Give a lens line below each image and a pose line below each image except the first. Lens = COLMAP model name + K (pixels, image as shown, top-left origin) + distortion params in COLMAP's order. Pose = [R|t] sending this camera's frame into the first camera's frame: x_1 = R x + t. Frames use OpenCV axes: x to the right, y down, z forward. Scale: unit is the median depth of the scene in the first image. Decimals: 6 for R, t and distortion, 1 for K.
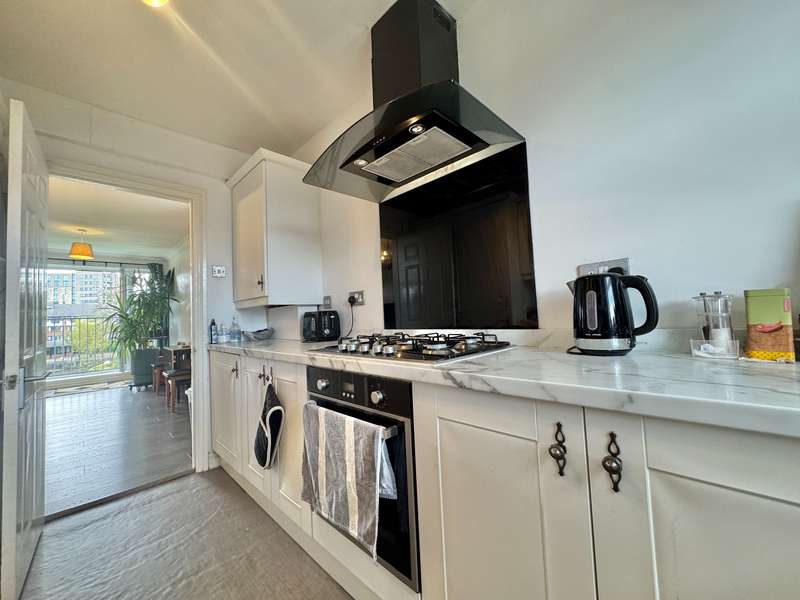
lens RADIAL K [[322.3, 0, 398.5], [0, 322.3, 299.5], [0, 0, 1]] dist [-0.000679, -0.000048]
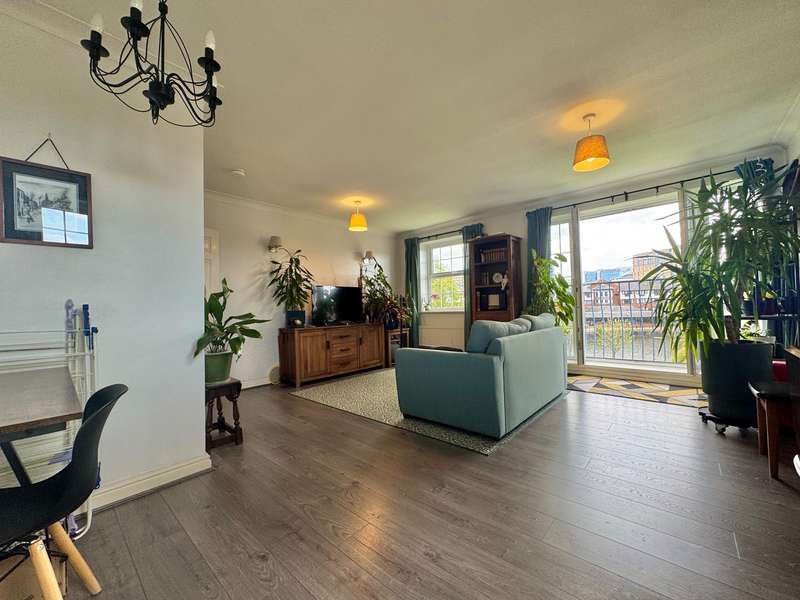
lens RADIAL K [[322.3, 0, 398.5], [0, 322.3, 299.5], [0, 0, 1]] dist [-0.000679, -0.000048]
pose [[0.071640, 0.008909, -0.997391, -0.358571], [0.074357, 0.997130, 0.014247, 0.053611], [0.994655, -0.075183, 0.070772, 0.487346]]
